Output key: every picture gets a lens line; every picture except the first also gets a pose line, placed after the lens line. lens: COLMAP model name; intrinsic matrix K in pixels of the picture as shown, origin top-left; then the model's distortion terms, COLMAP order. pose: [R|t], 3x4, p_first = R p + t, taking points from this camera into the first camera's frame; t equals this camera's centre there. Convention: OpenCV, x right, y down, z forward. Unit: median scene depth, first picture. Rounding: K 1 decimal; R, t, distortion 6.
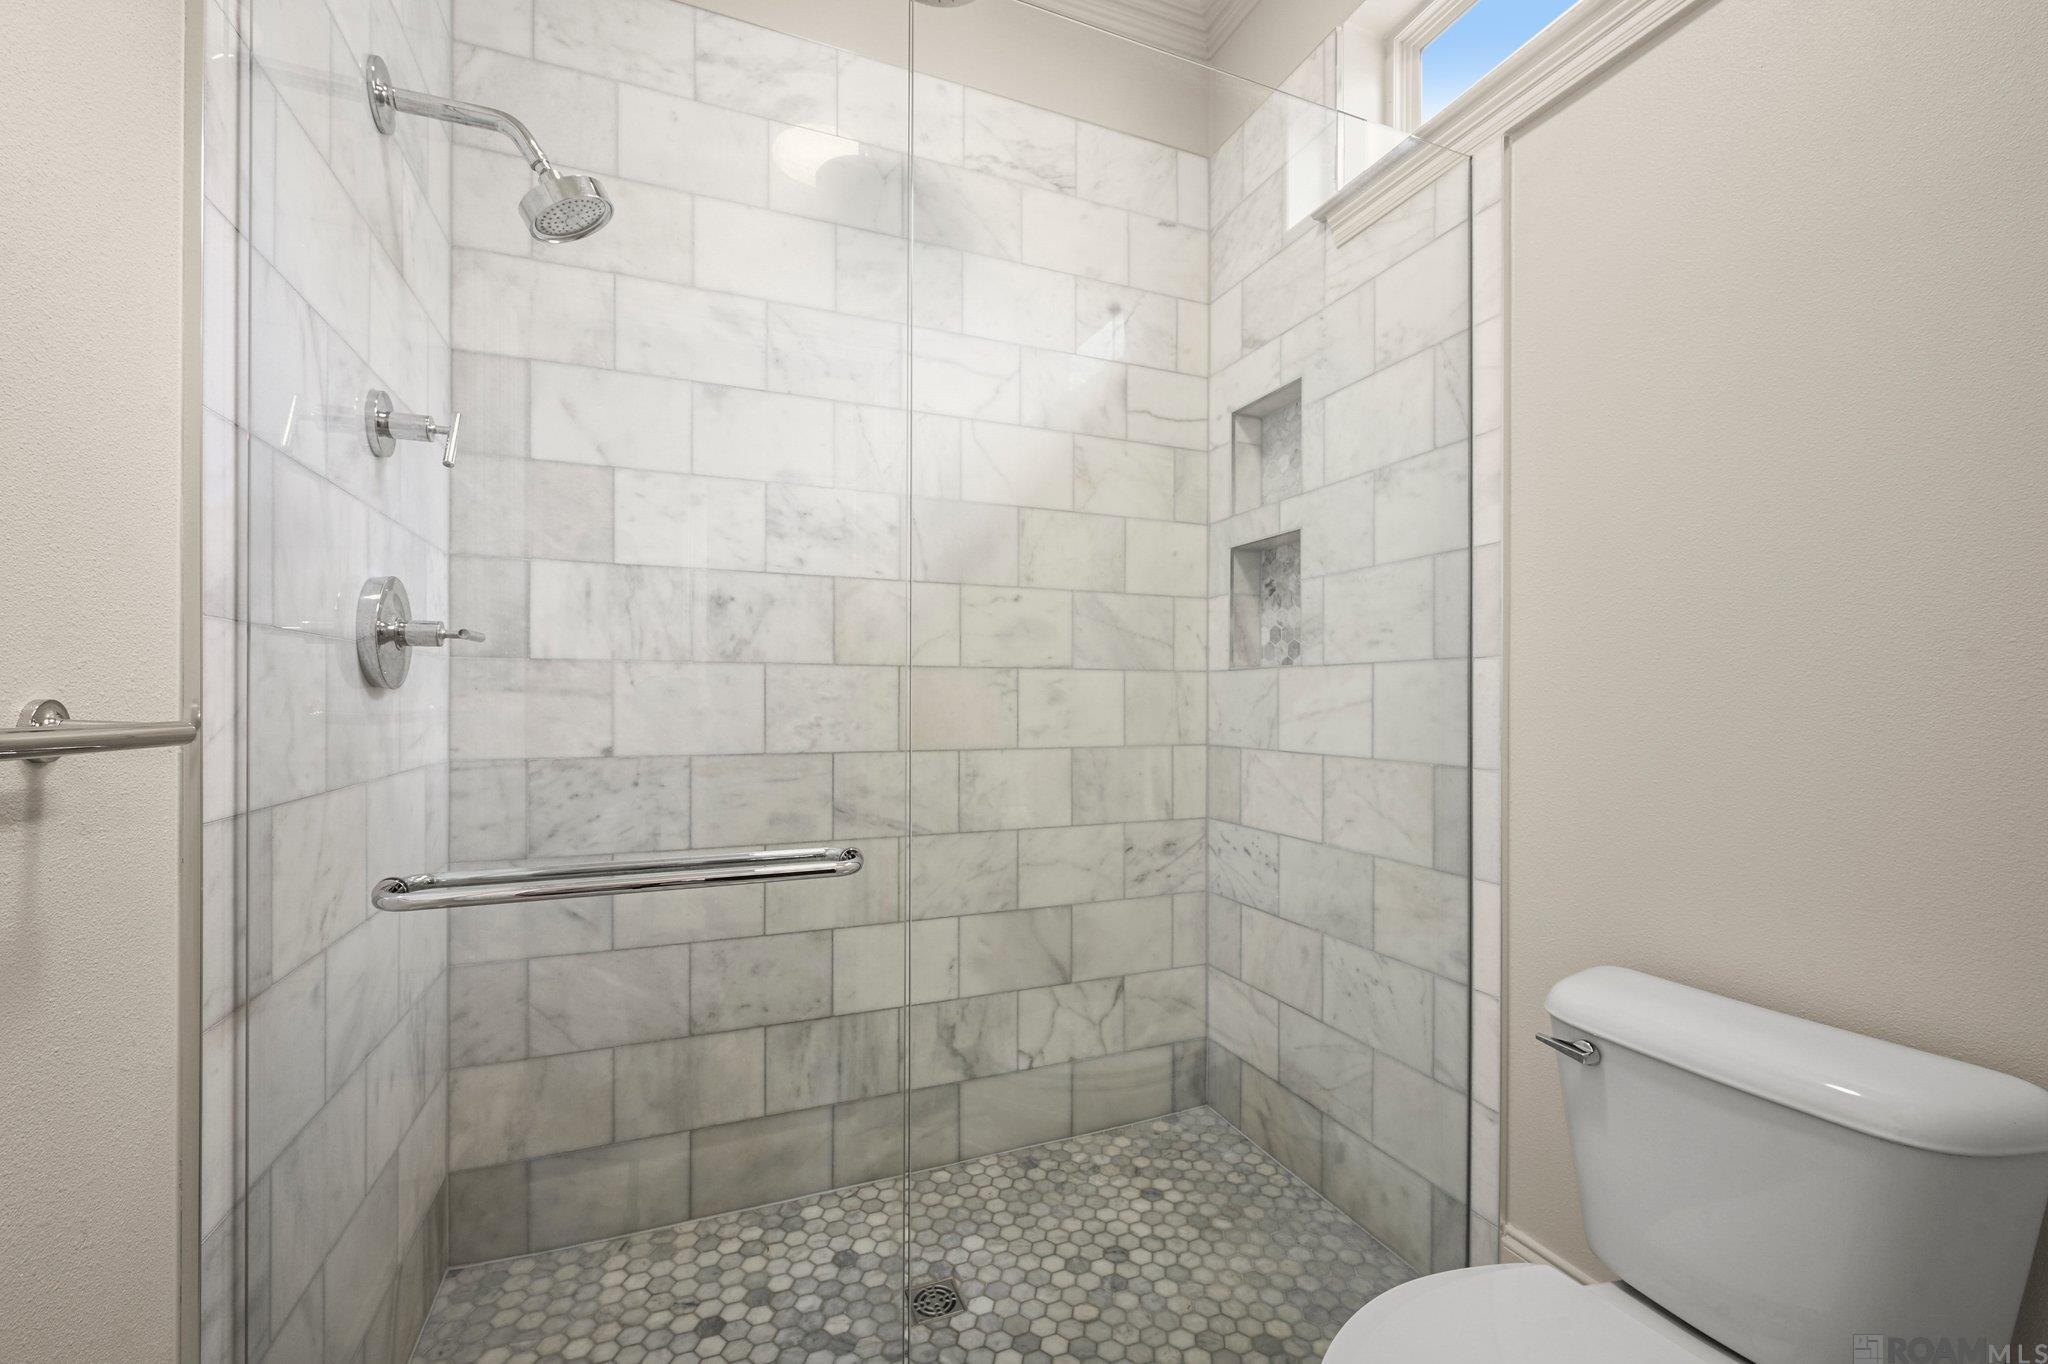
lens RADIAL K [[841.3, 0, 1035.3], [0, 841.3, 683.5], [0, 0, 1]] dist [-0.002097, 0.000241]
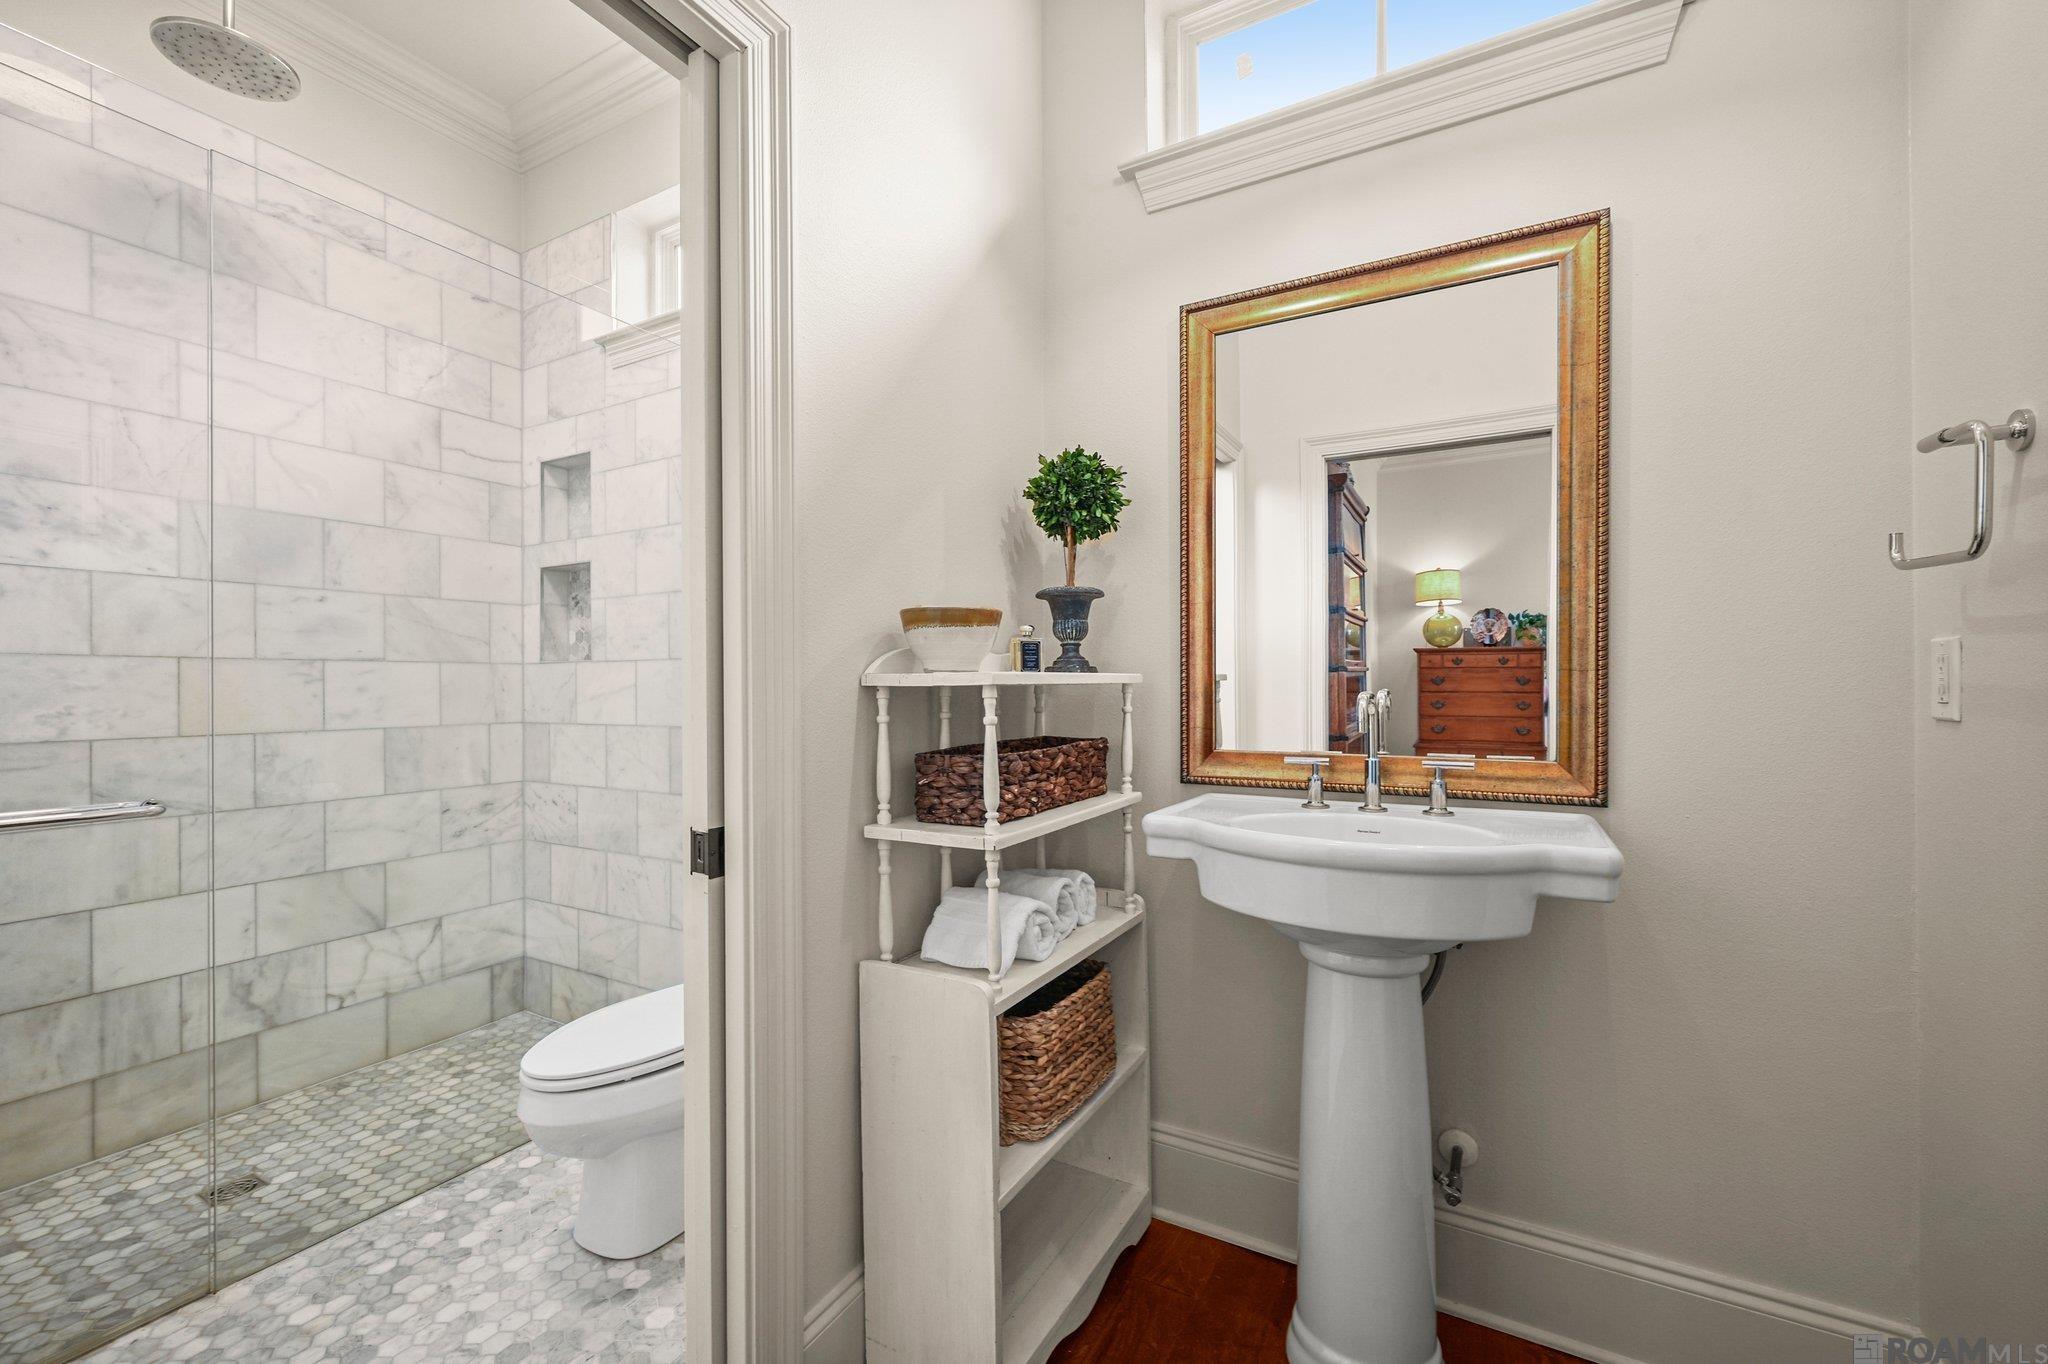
lens RADIAL K [[841.3, 0, 1035.3], [0, 841.3, 683.5], [0, 0, 1]] dist [-0.002097, 0.000241]
pose [[0.785174, -0.005114, 0.619254, 0.032387], [-0.004411, 0.999894, 0.013850, -0.006684], [-0.619259, -0.013606, 0.785069, -0.508277]]
